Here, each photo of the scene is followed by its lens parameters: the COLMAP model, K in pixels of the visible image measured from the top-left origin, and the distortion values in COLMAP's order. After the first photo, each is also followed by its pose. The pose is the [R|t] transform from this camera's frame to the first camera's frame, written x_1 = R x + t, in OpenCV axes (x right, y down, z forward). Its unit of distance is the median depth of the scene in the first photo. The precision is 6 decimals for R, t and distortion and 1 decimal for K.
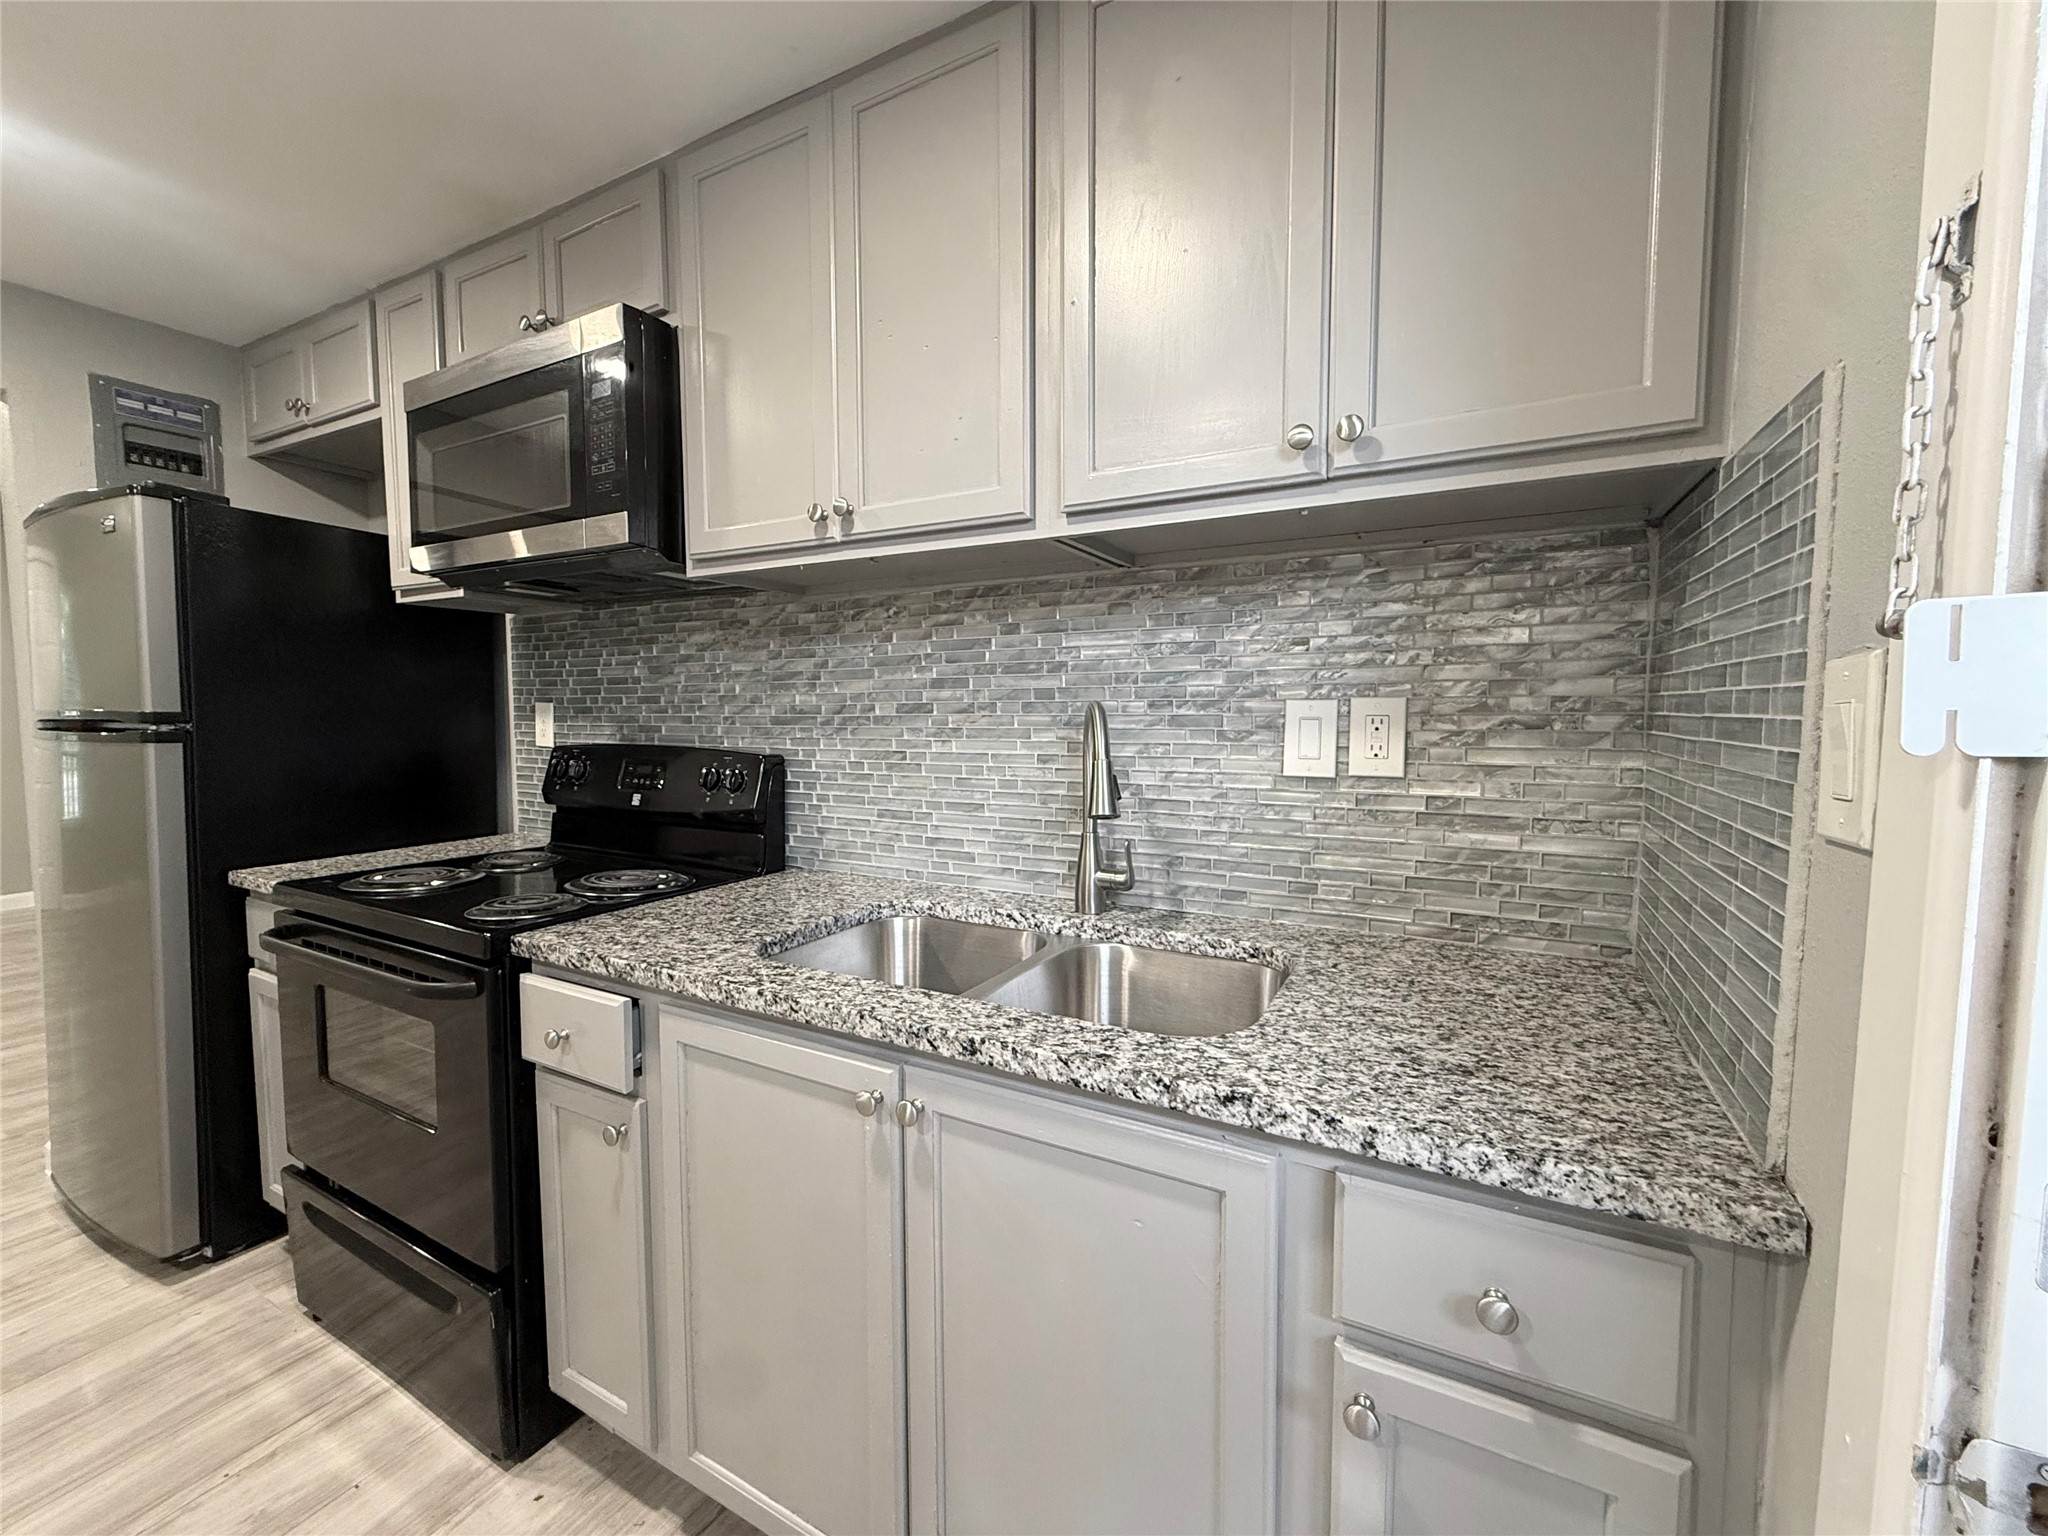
lens RADIAL K [[819.0, 0, 1017.9], [0, 819.0, 762.7], [0, 0, 1]] dist [0.000417, 0.000025]
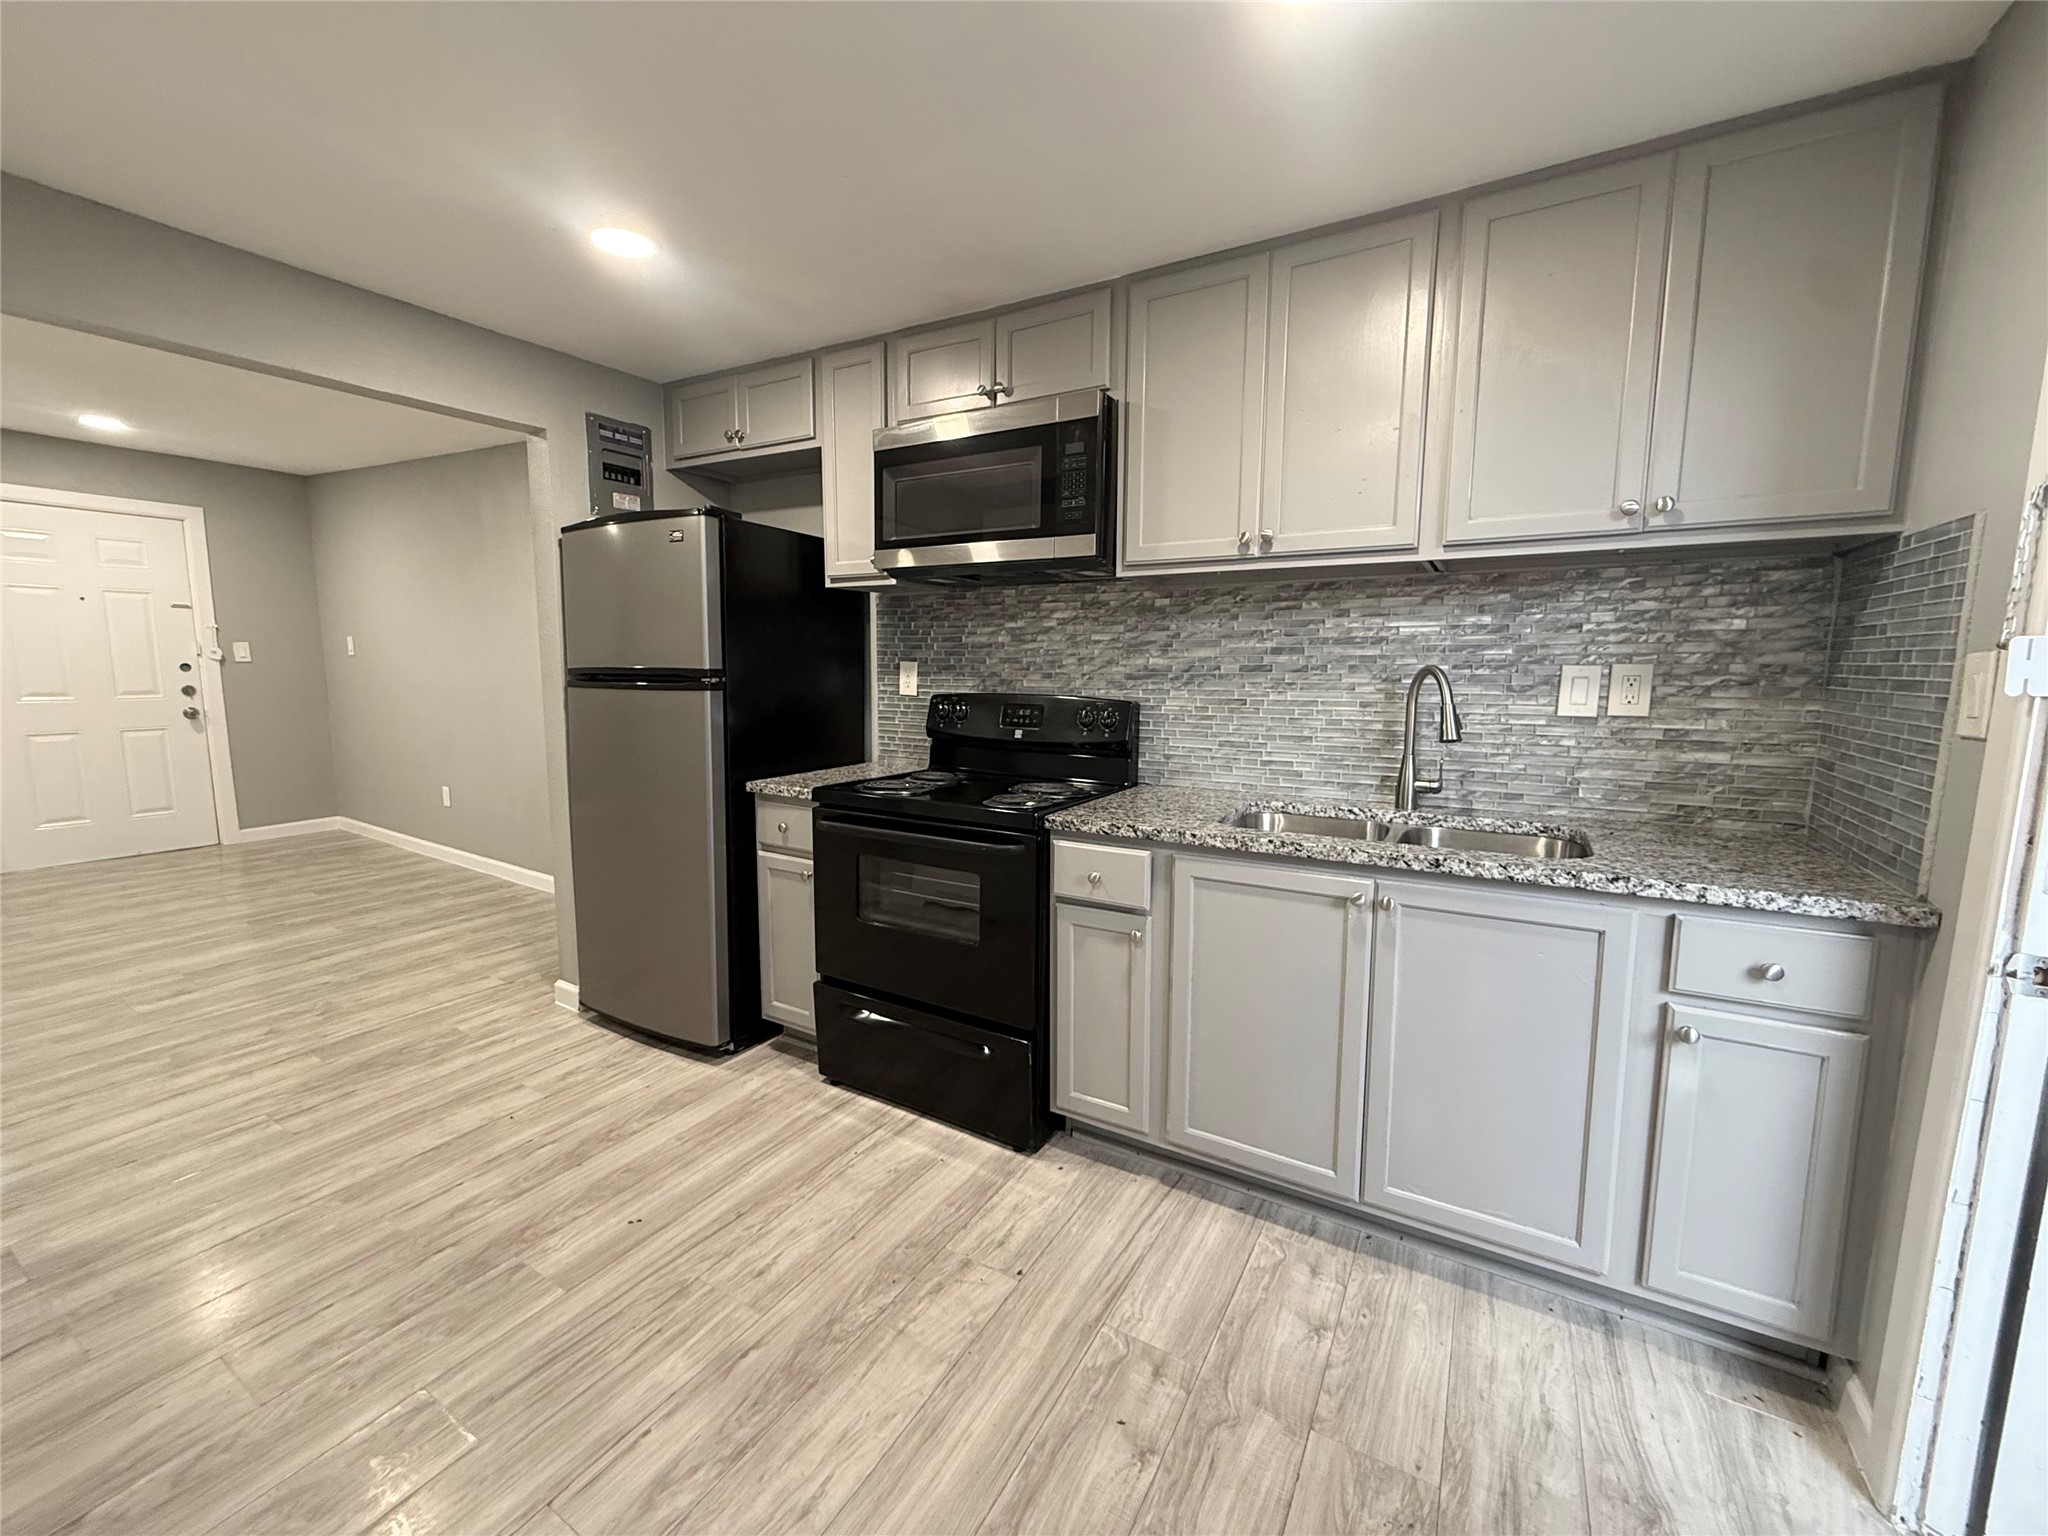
lens RADIAL K [[819.0, 0, 1017.9], [0, 819.0, 762.7], [0, 0, 1]] dist [0.000417, 0.000025]
pose [[0.999302, 0.007987, -0.036491, -0.618873], [-0.005934, 0.998412, 0.056012, 0.023967], [0.036880, -0.055757, 0.997763, -0.545437]]
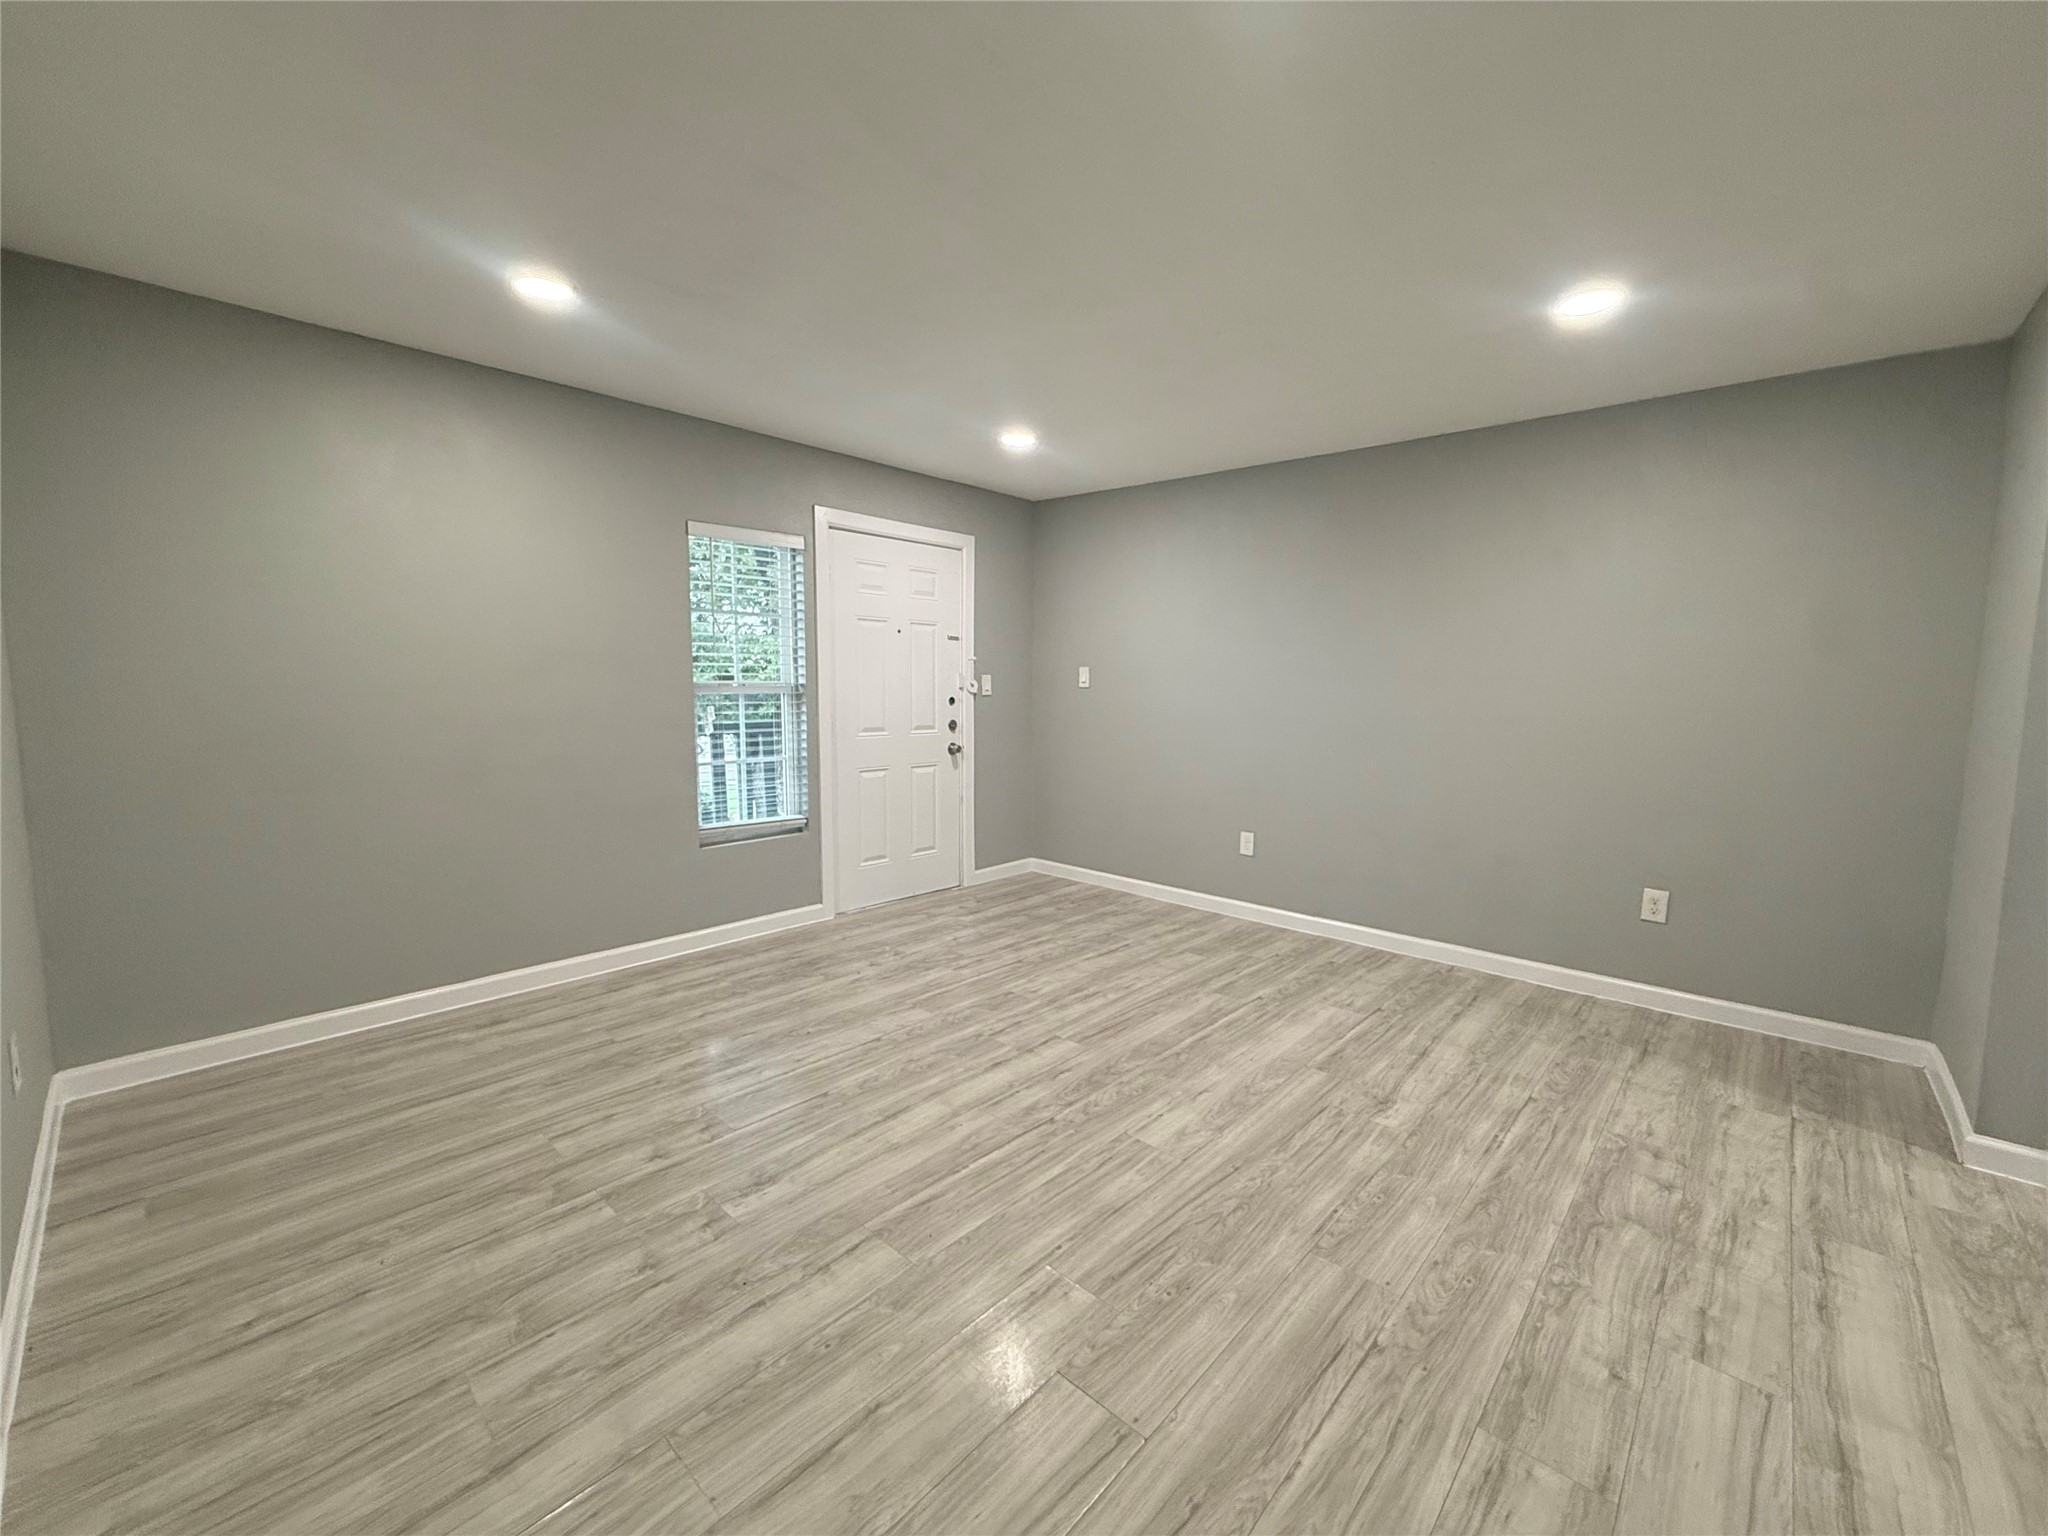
lens RADIAL K [[819.0, 0, 1017.9], [0, 819.0, 762.7], [0, 0, 1]] dist [0.000417, 0.000025]
pose [[0.968527, 0.014610, -0.248477, -3.437777], [-0.011059, 0.999816, 0.015682, 0.032668], [0.248661, -0.012440, 0.968511, -0.349123]]
